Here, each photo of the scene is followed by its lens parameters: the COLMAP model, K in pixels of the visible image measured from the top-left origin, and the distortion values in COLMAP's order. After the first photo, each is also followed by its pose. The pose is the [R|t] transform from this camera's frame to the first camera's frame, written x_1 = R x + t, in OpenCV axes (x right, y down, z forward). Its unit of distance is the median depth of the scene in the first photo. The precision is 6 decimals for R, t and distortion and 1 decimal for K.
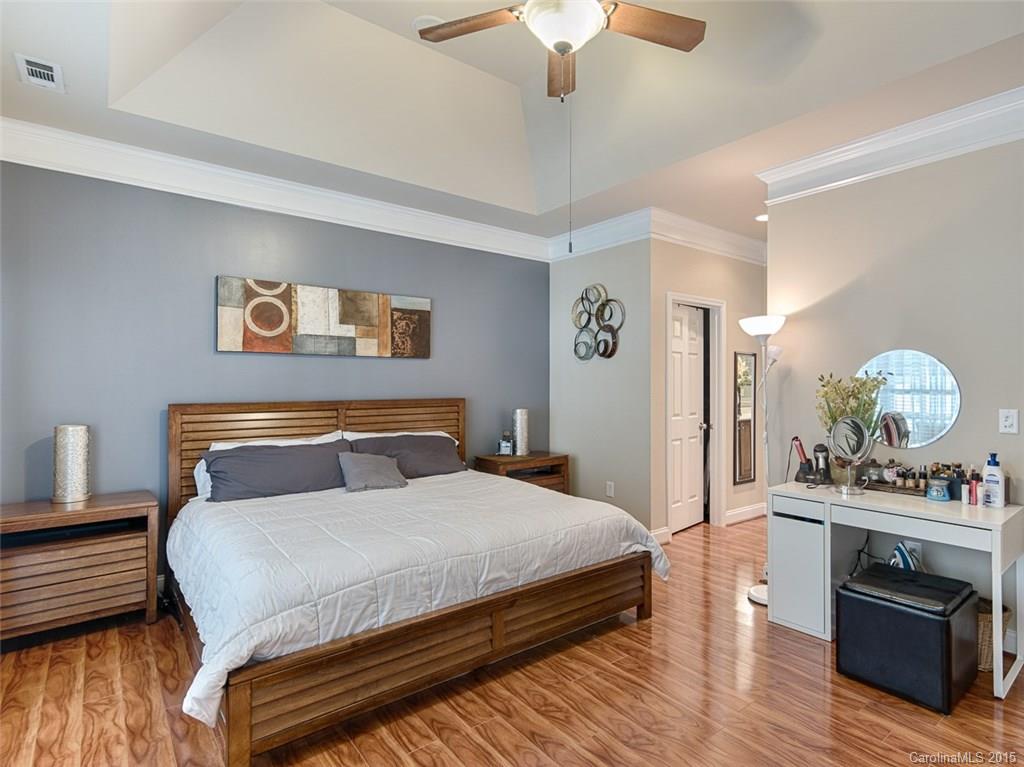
lens RADIAL K [[587.6, 0, 513.3], [0, 587.6, 389.7], [0, 0, 1]] dist [0.026181, -0.000992]
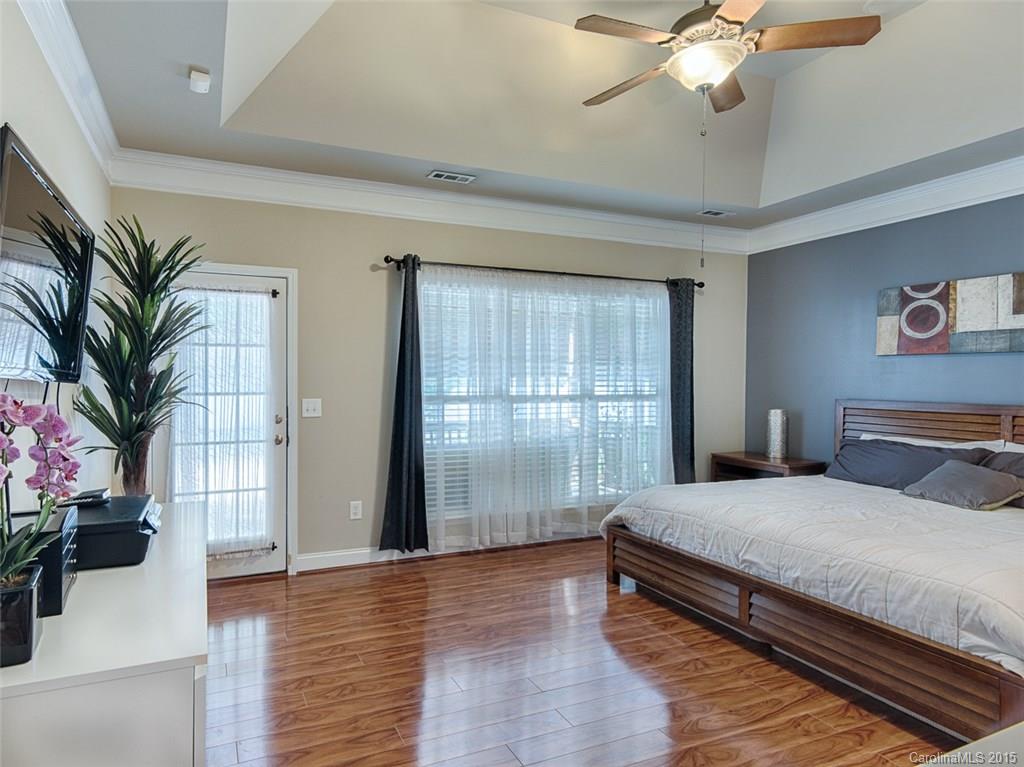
lens RADIAL K [[587.6, 0, 513.3], [0, 587.6, 389.7], [0, 0, 1]] dist [0.026181, -0.000992]
pose [[-0.209898, 0.017249, -0.977571, 0.775983], [-0.018029, 0.999606, 0.021509, -0.010373], [0.977557, 0.022139, -0.209504, 0.538808]]
